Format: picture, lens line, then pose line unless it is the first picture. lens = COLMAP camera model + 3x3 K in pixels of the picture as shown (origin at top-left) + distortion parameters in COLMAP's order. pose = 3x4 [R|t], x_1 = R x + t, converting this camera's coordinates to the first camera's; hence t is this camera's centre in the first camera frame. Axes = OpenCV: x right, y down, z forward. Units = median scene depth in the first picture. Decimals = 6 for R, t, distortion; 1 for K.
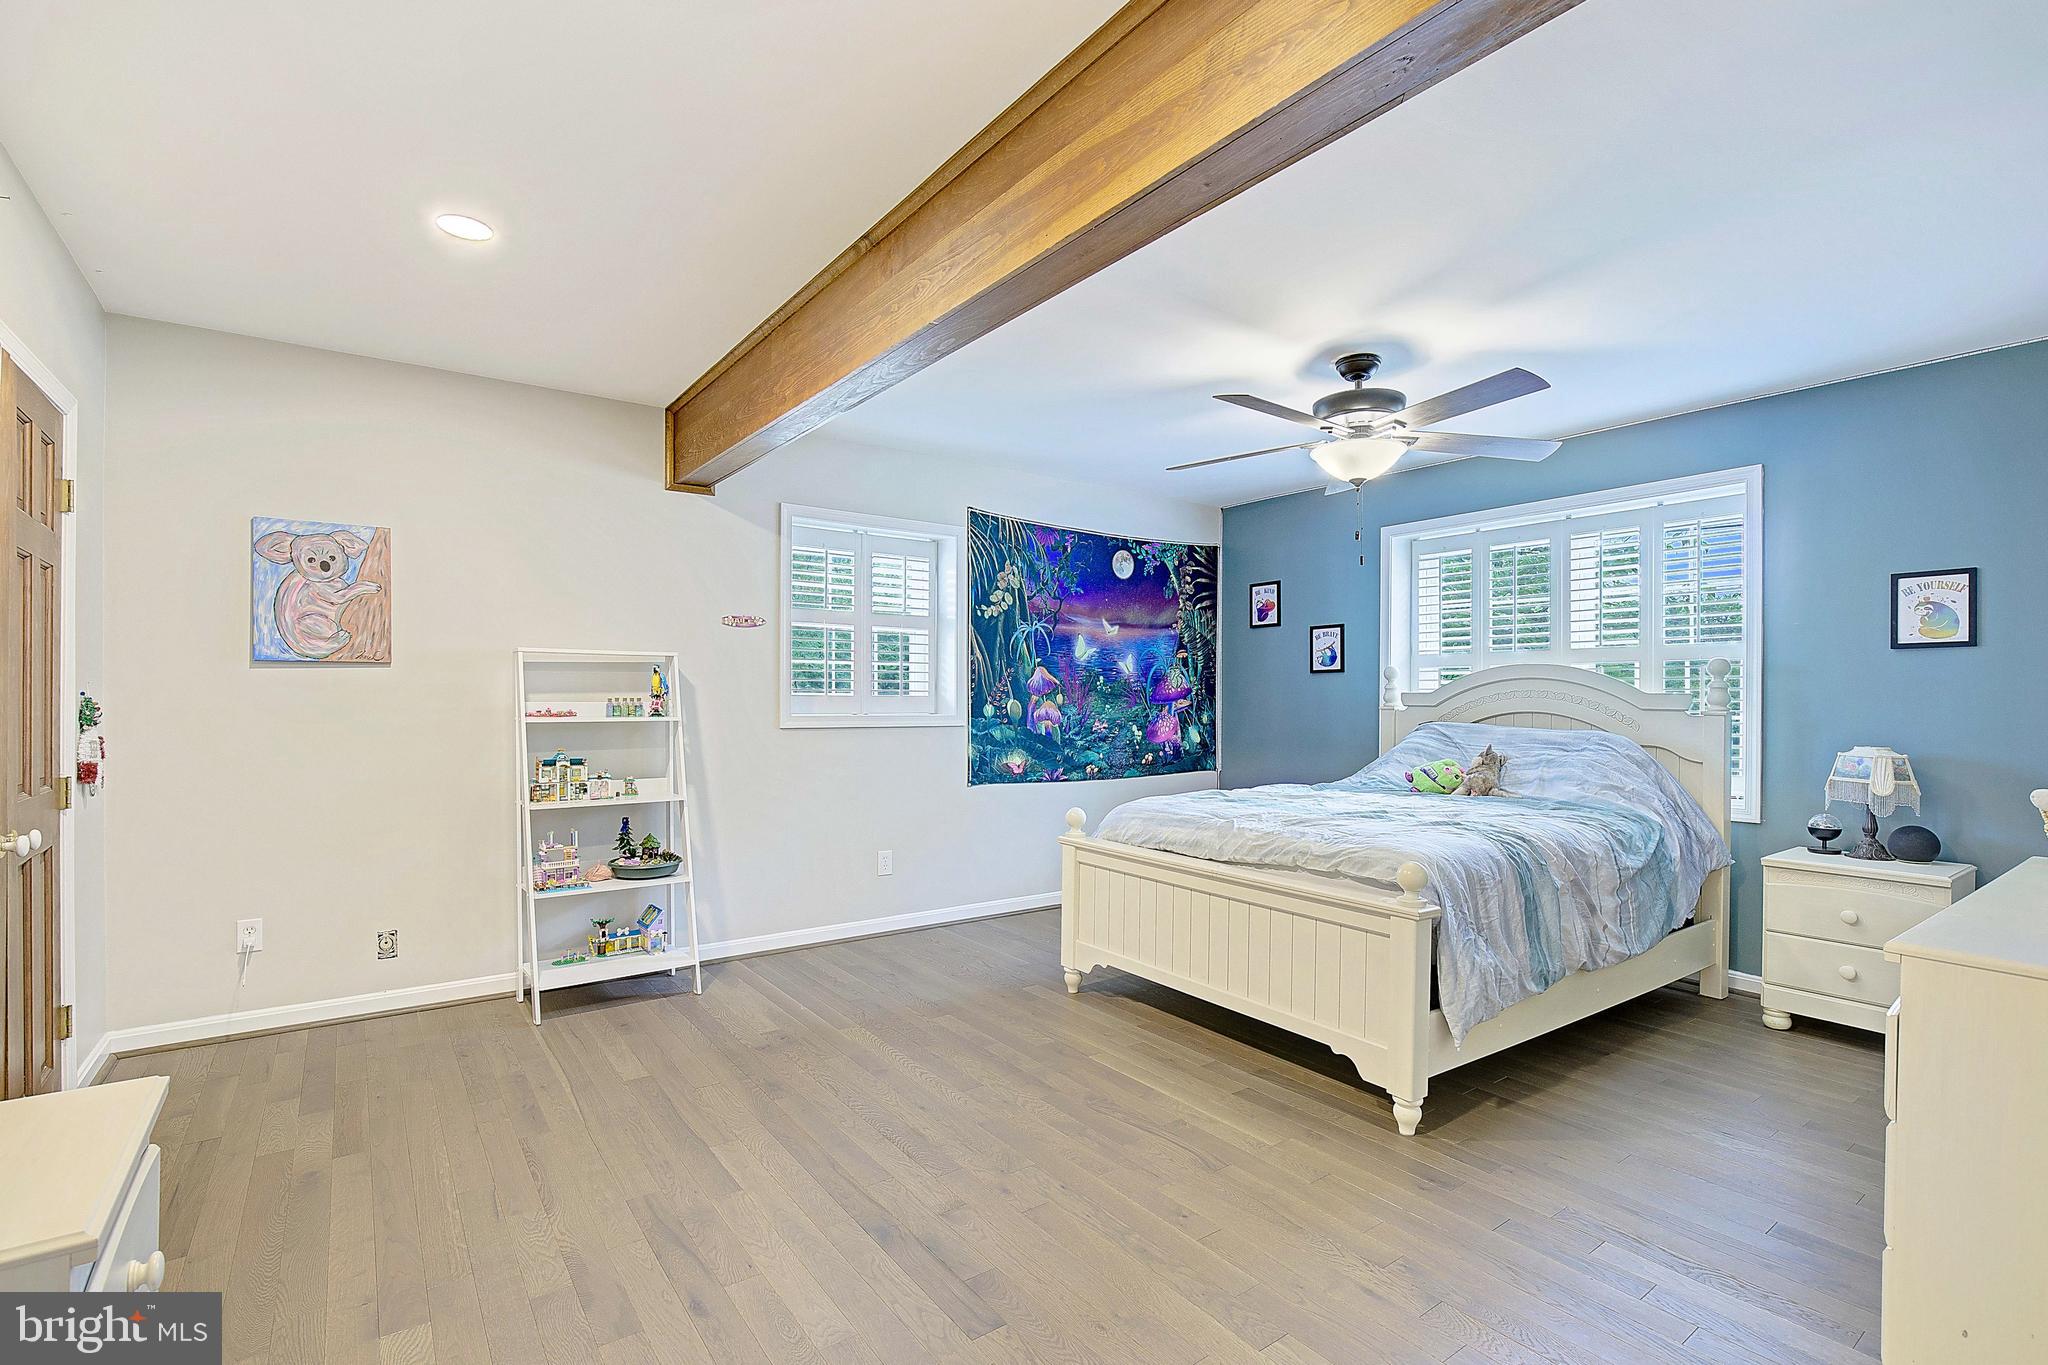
lens RADIAL K [[937.5, 0, 1024.0], [0, 937.5, 682.5], [0, 0, 1]] dist [-0.002466, -0.000348]
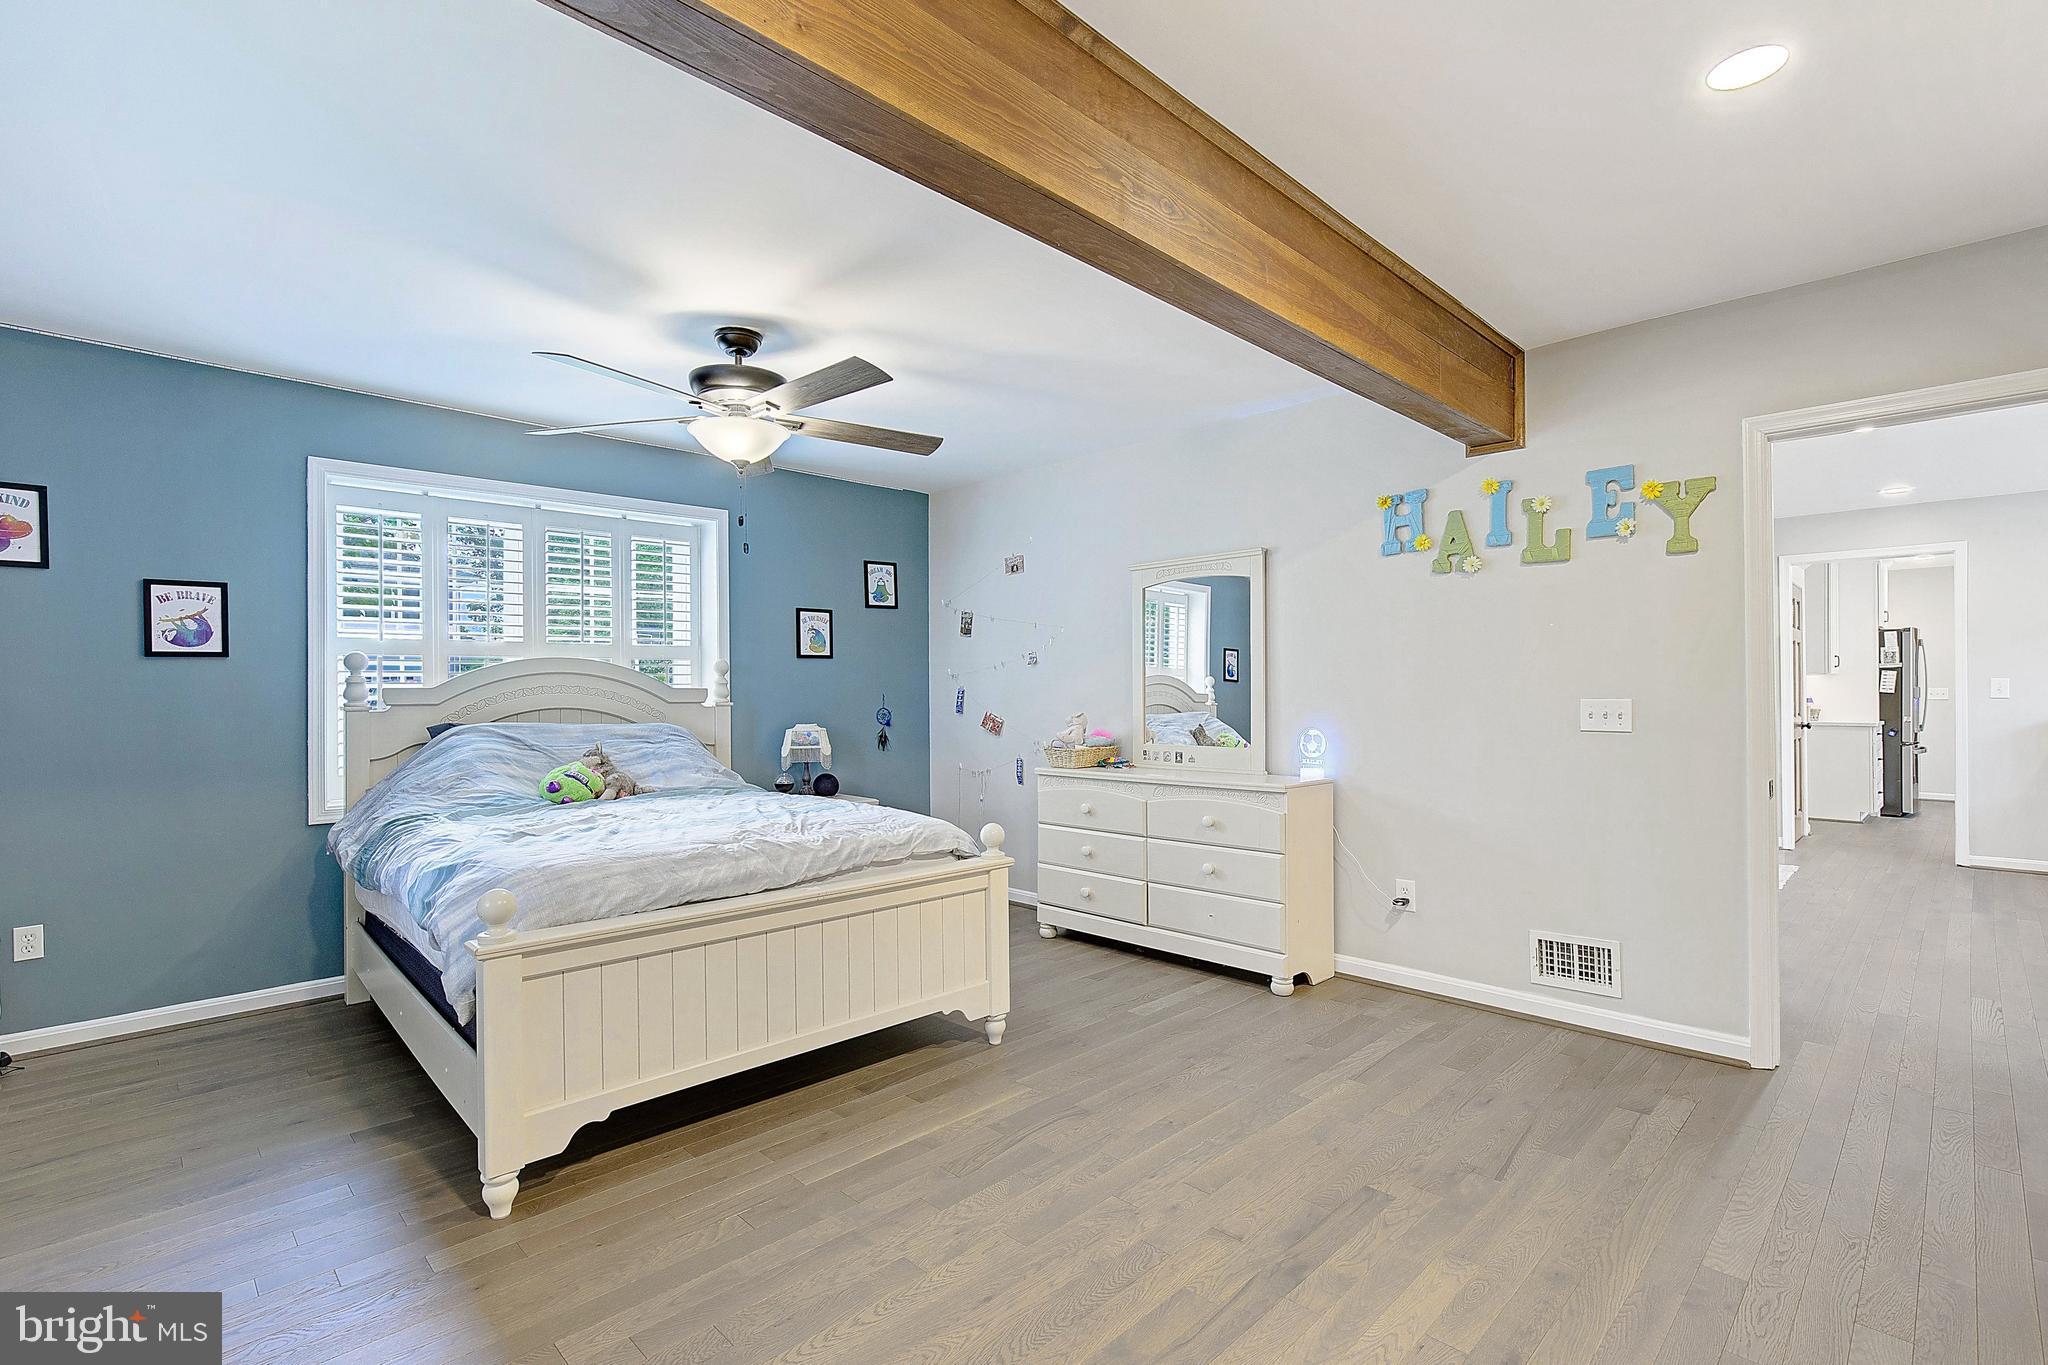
lens RADIAL K [[955.7, 0, 1050.7], [0, 955.7, 672.5], [0, 0, 1]] dist [0.000788, 0.000249]
pose [[-0.164869, 0.015272, 0.986197, -0.662132], [-0.008989, 0.999815, -0.016986, 0.009583], [-0.986275, -0.011665, -0.164701, 0.882265]]
